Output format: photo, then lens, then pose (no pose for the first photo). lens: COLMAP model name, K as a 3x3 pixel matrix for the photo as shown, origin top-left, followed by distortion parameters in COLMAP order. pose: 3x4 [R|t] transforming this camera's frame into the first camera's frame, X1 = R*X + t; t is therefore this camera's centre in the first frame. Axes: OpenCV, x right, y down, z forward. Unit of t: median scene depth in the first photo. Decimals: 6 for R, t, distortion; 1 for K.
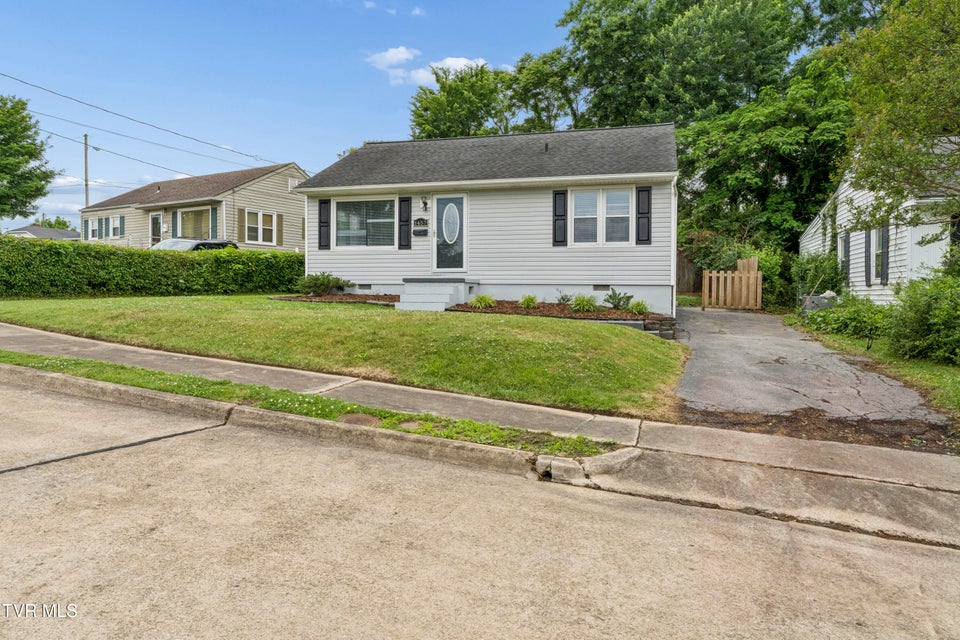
lens RADIAL K [[646.4, 0, 480.0], [0, 646.4, 320.0], [0, 0, 1]] dist [0.000153, 0.000864]
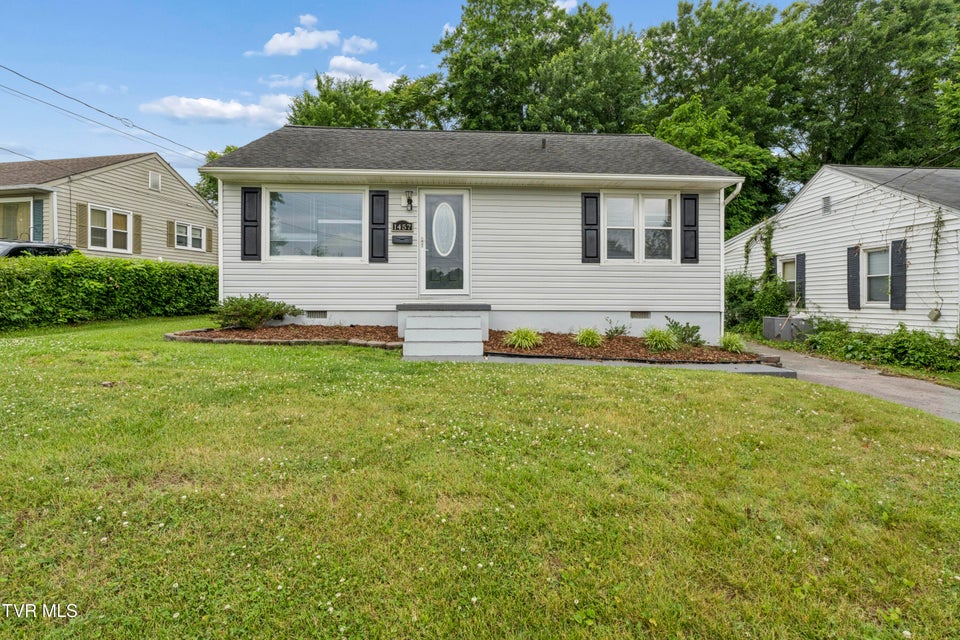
lens RADIAL K [[518.0, 0, 485.2], [0, 518.0, 309.1], [0, 0, 1]] dist [-0.002376, 0.001007]
pose [[0.940984, -0.009216, 0.338325, -0.200346], [0.016787, 0.999670, -0.019457, -0.044060], [-0.338033, 0.023988, 0.940828, 0.415988]]
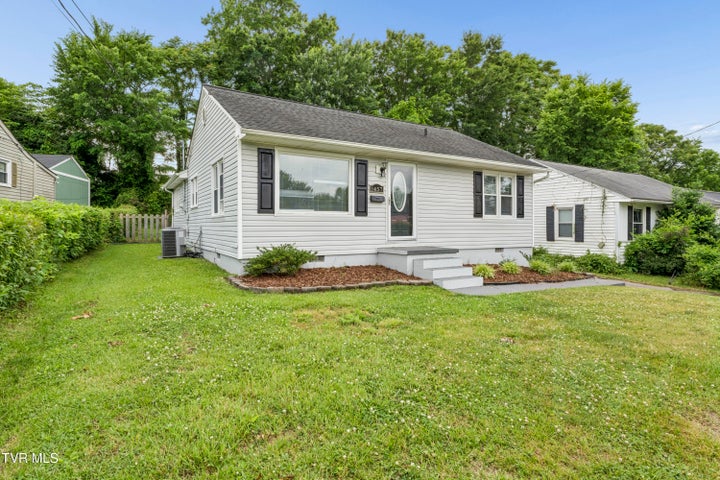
lens RADIAL K [[388.5, 0, 363.9], [0, 388.5, 231.8], [0, 0, 1]] dist [-0.002376, 0.001007]
pose [[0.671577, -0.016704, 0.740746, -0.524080], [0.032808, 0.999436, -0.007207, -0.082748], [-0.740208, 0.029143, 0.671746, 0.624264]]
